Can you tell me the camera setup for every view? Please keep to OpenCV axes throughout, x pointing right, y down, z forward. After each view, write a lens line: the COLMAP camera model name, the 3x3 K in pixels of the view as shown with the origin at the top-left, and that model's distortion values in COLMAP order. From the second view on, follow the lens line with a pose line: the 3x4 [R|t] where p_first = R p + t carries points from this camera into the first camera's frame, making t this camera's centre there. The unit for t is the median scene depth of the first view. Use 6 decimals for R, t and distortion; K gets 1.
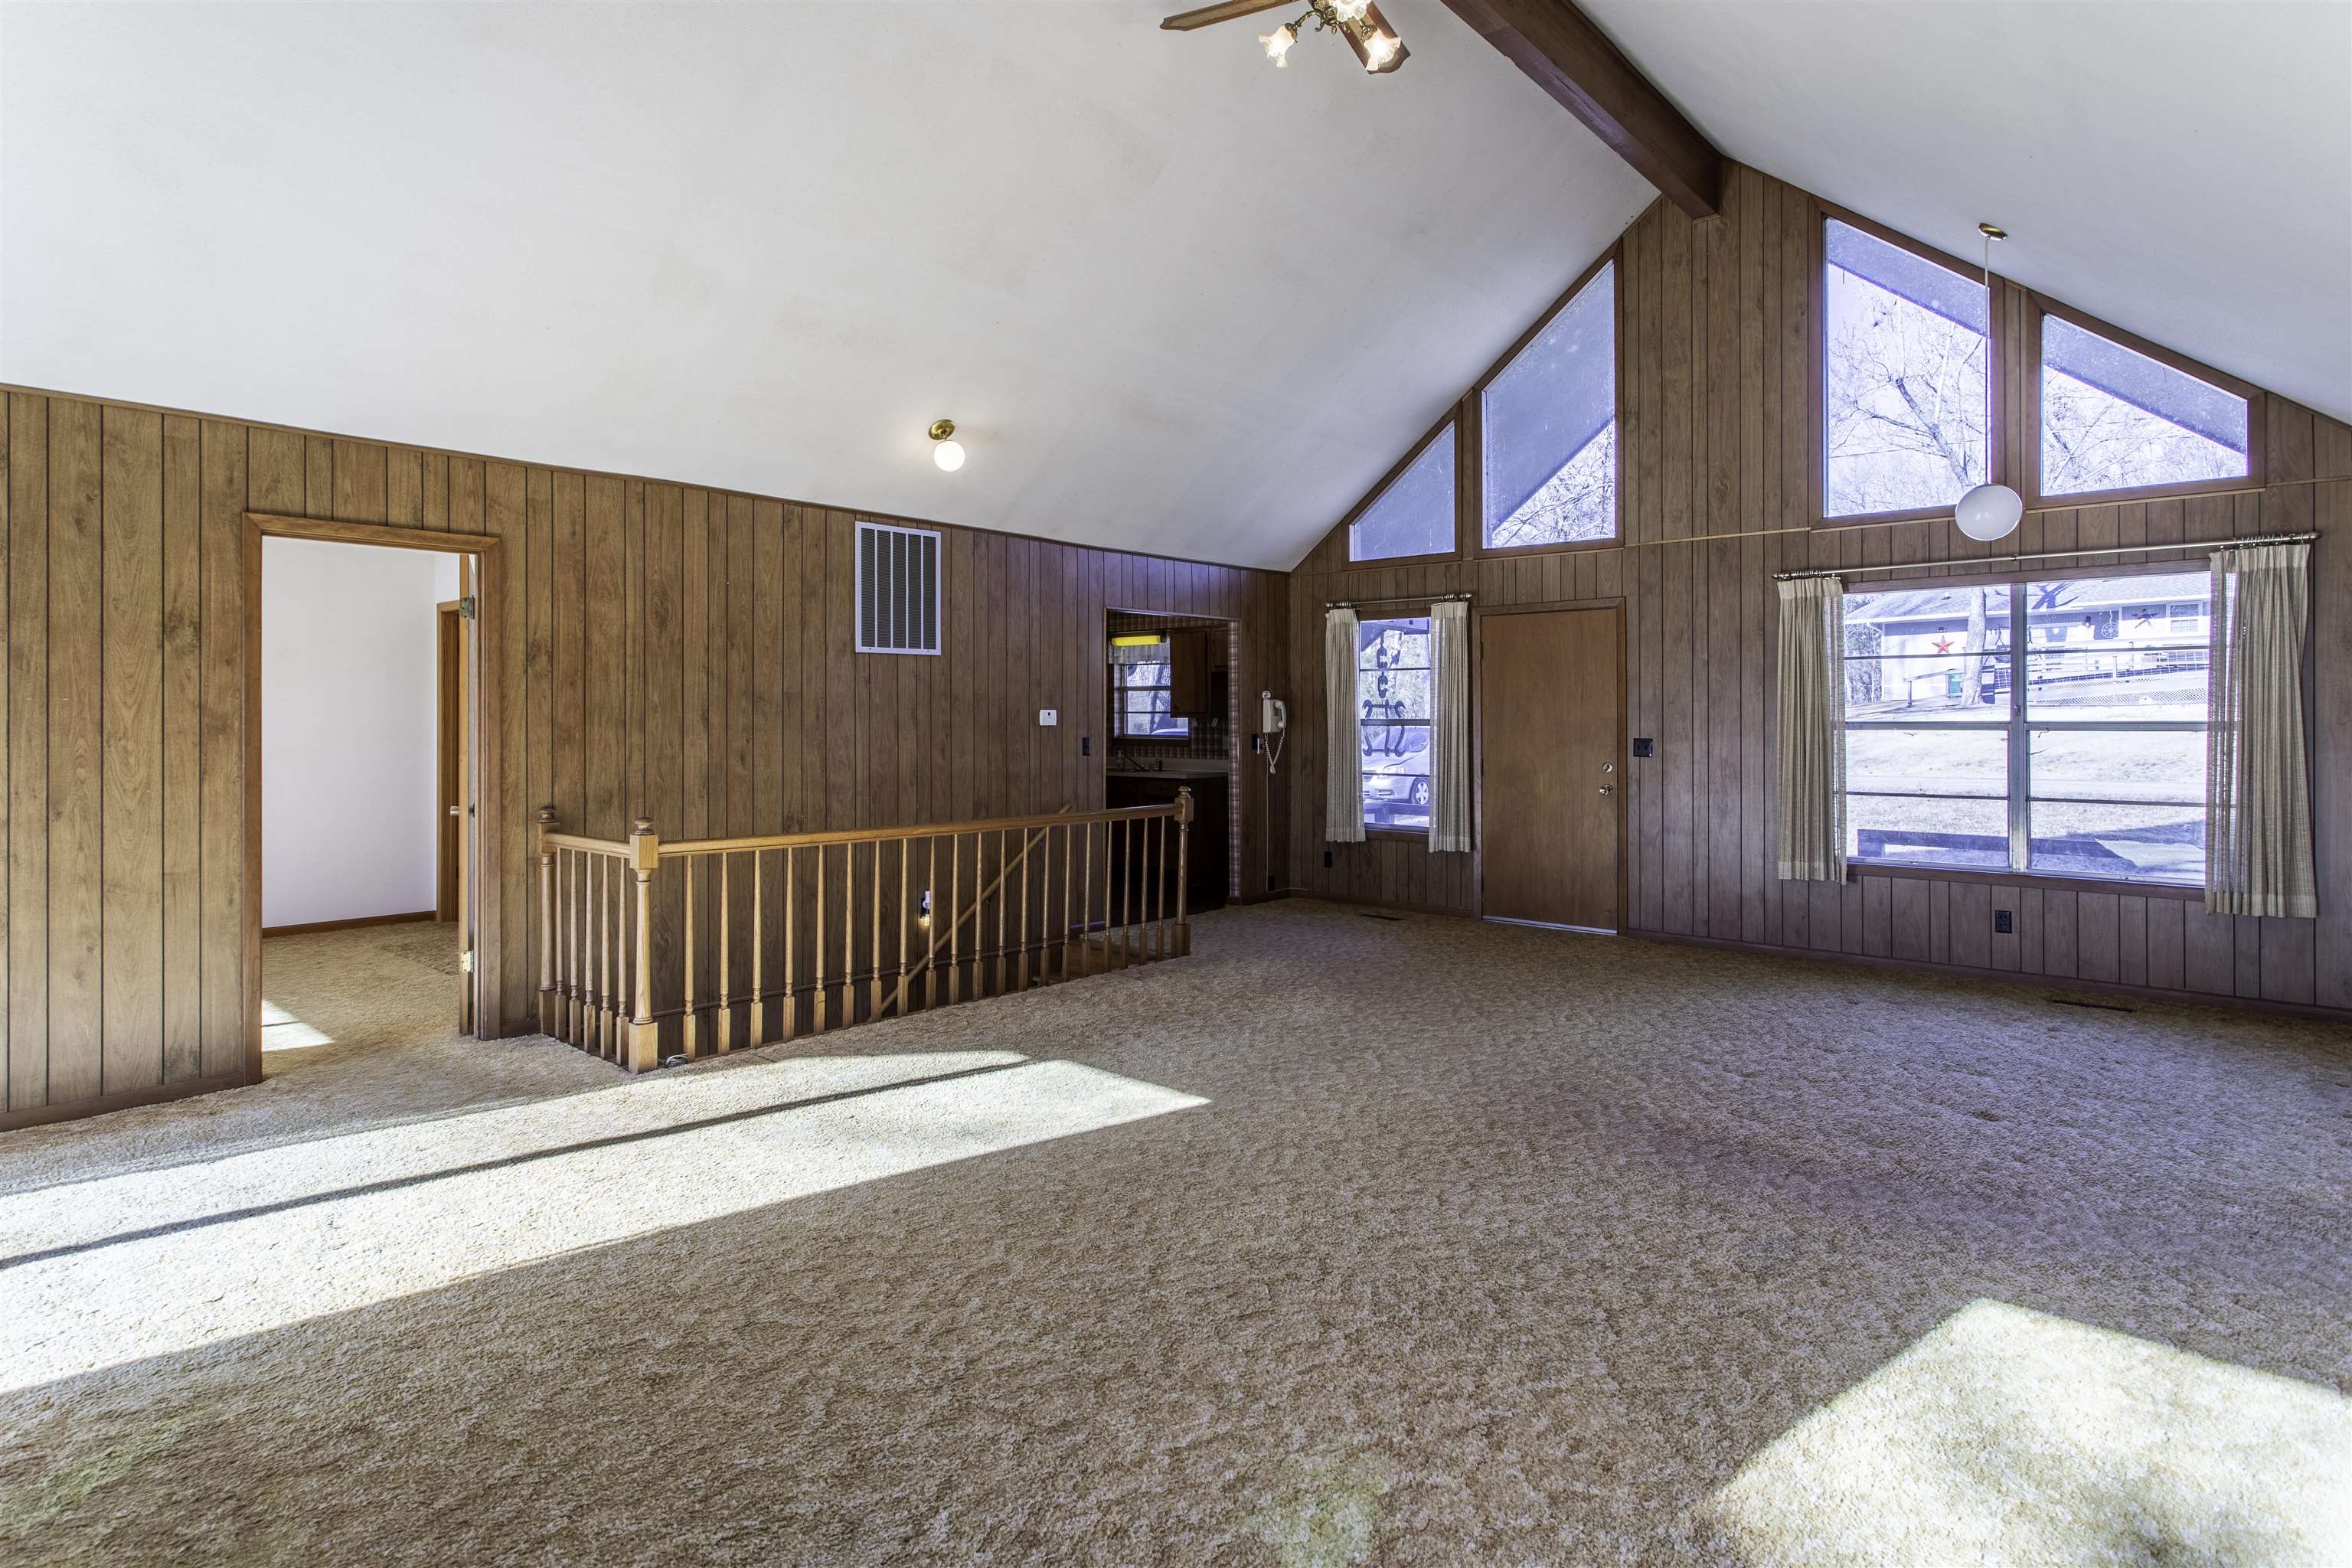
lens RADIAL K [[1242.3, 0, 1168.4], [0, 1242.3, 719.3], [0, 0, 1]] dist [-0.022161, 0.006790]
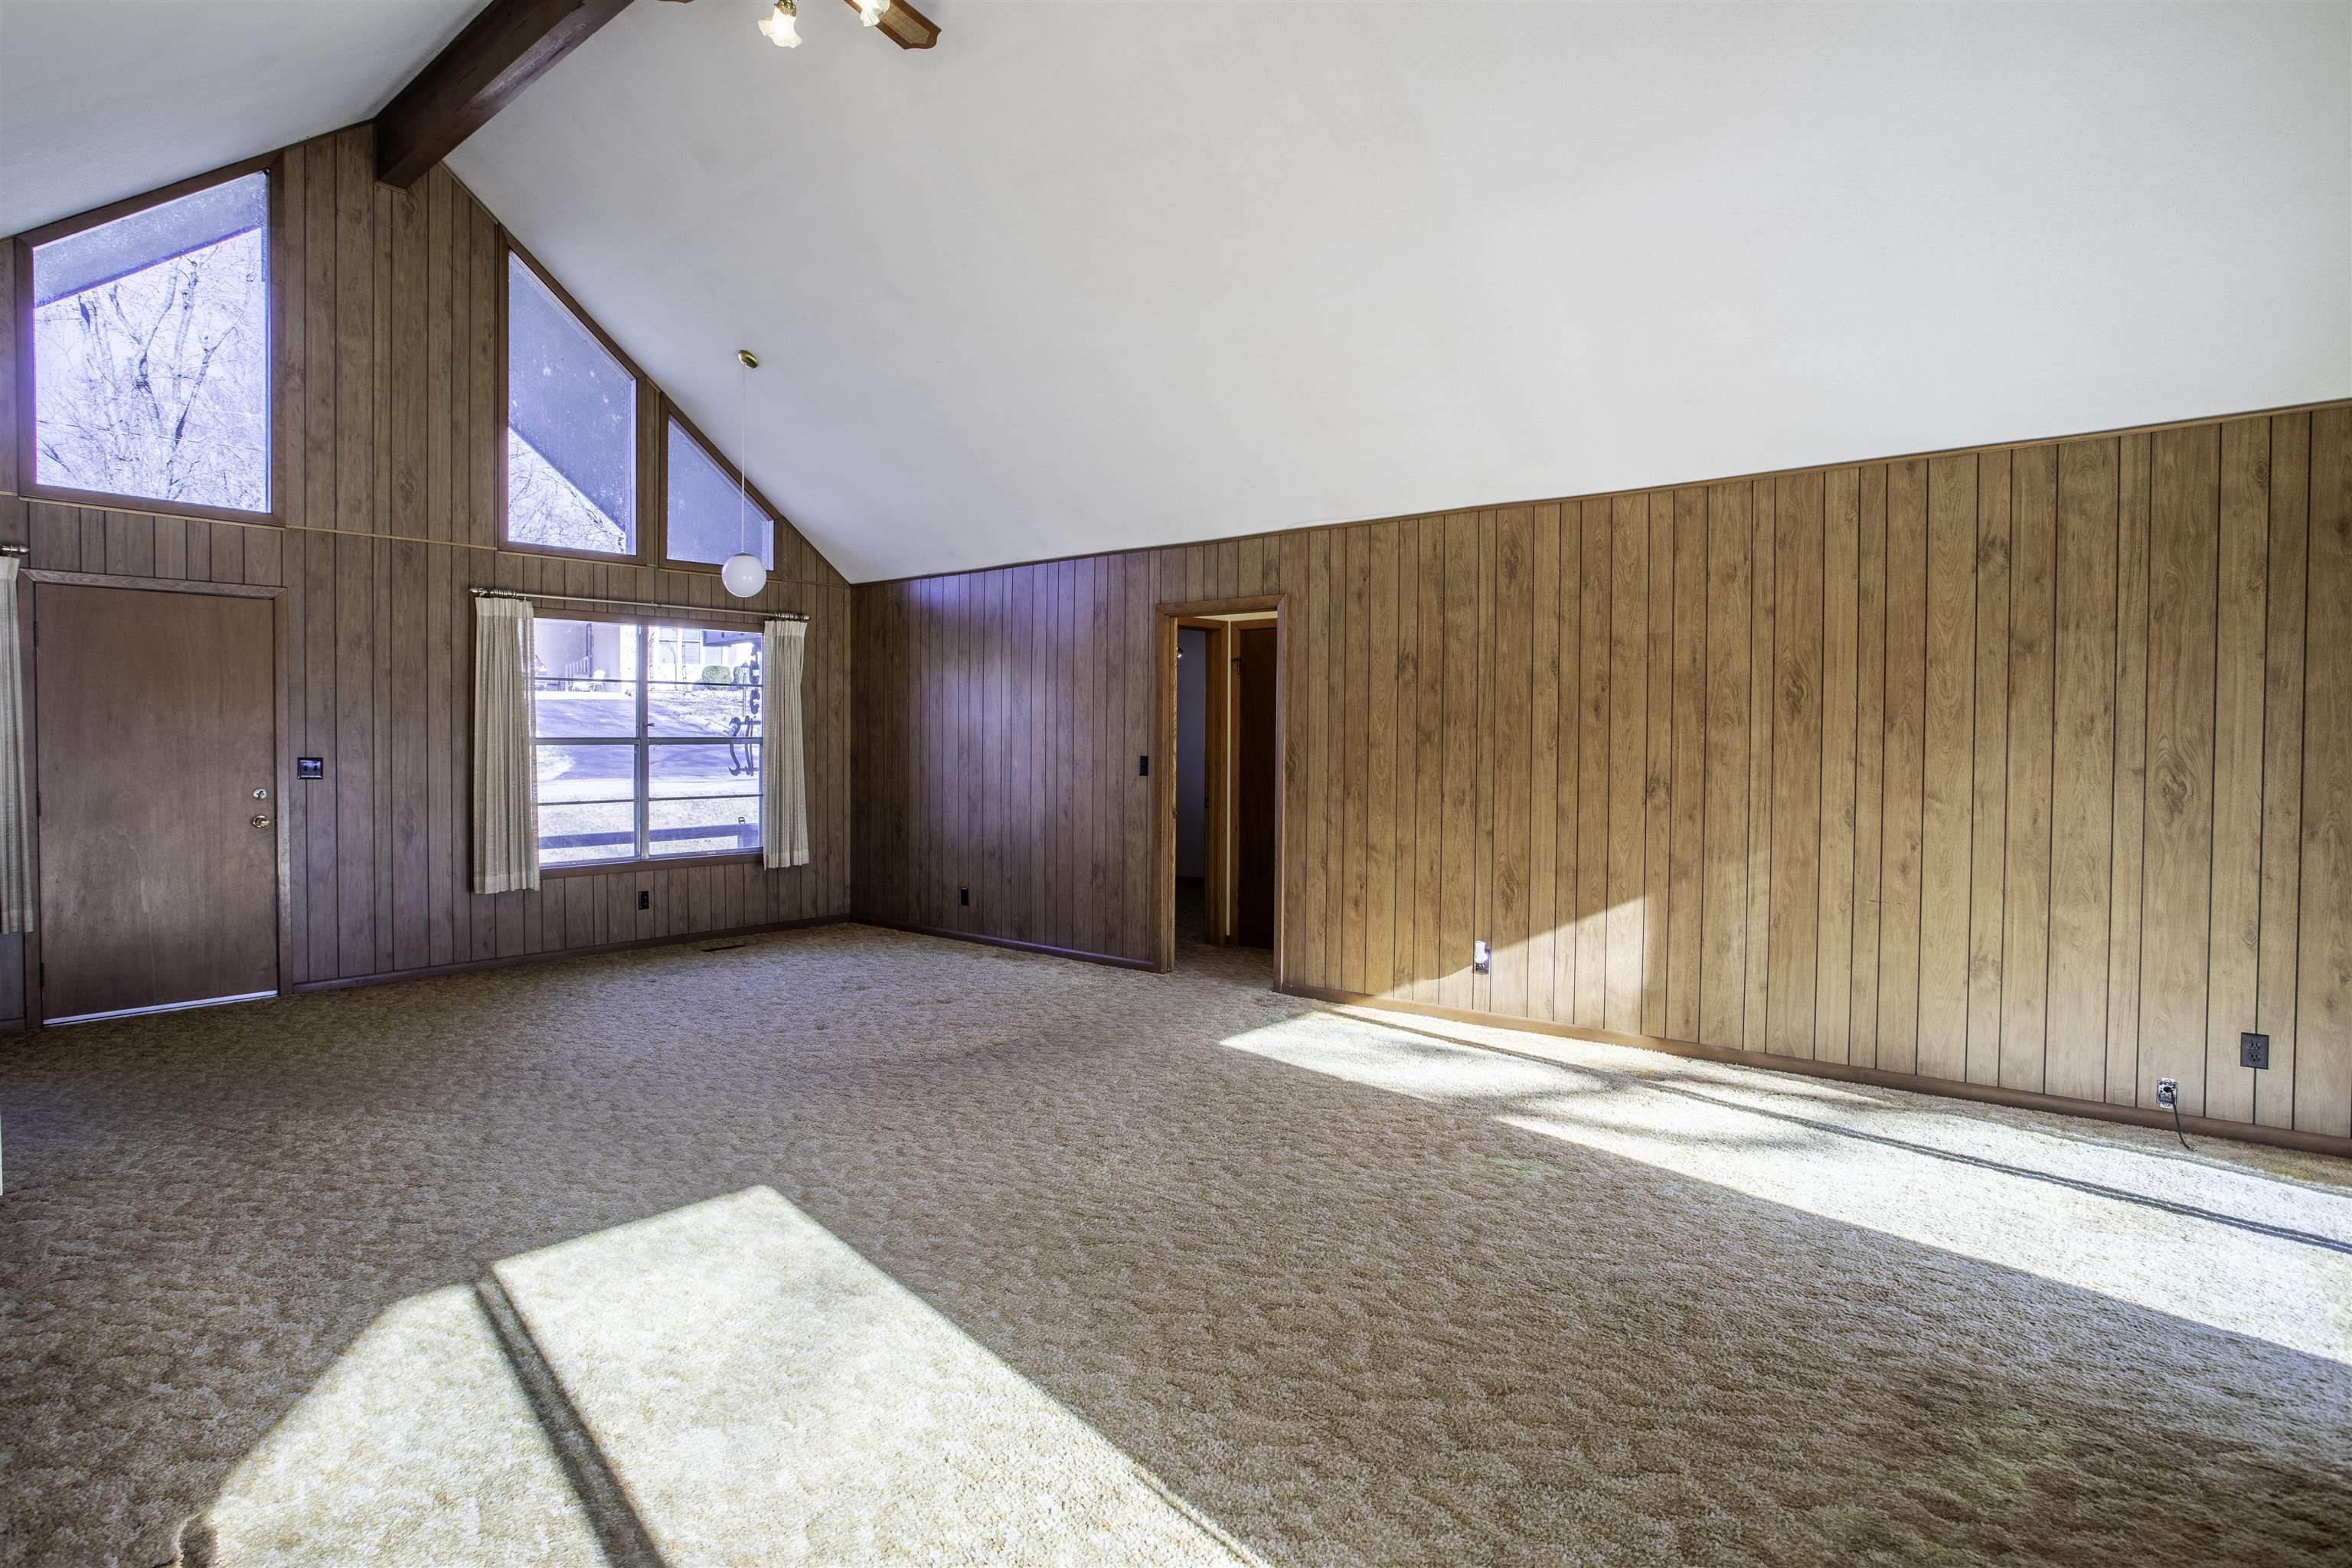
lens RADIAL K [[1242.3, 0, 1159.8], [0, 1242.3, 746.5], [0, 0, 1]] dist [-0.022161, 0.006790]
pose [[-0.025917, -0.010900, 0.999605, -0.503716], [-0.003521, 0.999935, 0.010812, -0.003444], [-0.999658, -0.003239, -0.025954, 0.462443]]
